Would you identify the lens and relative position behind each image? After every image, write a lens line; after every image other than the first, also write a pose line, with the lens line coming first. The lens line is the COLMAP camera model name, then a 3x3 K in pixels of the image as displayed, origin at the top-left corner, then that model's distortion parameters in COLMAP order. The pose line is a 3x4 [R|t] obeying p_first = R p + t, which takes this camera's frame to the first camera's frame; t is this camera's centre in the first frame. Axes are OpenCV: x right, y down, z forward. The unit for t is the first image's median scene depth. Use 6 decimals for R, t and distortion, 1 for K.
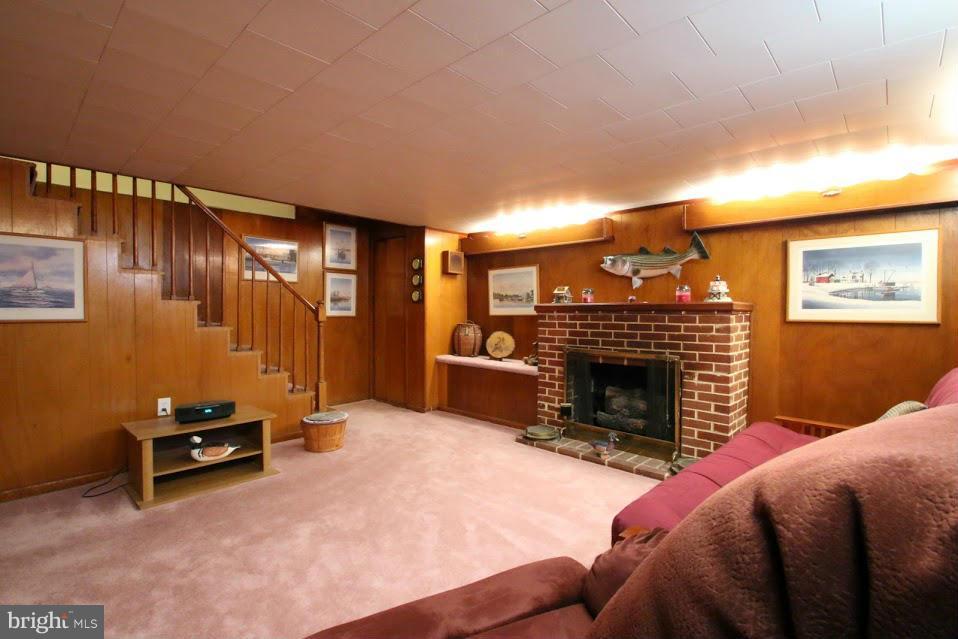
lens RADIAL K [[443.8, 0, 474.5], [0, 443.8, 322.6], [0, 0, 1]] dist [0.009691, -0.013610]
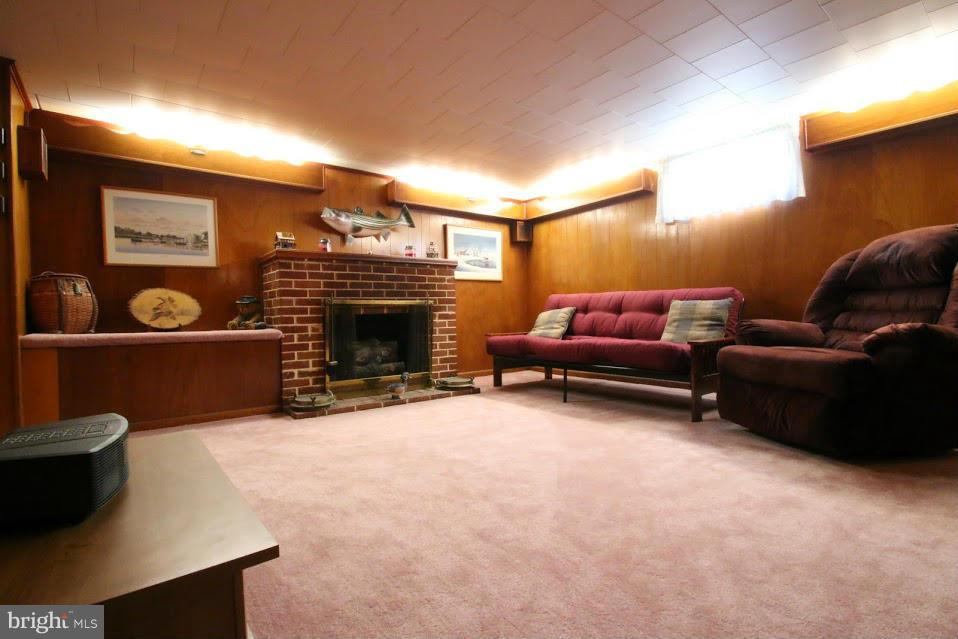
lens RADIAL K [[443.8, 0, 474.5], [0, 443.8, 322.6], [0, 0, 1]] dist [0.009691, -0.013610]
pose [[0.169944, -0.027891, 0.985059, -0.618616], [0.048253, 0.998636, 0.019951, 0.097109], [-0.984272, 0.044141, 0.171058, 0.551453]]
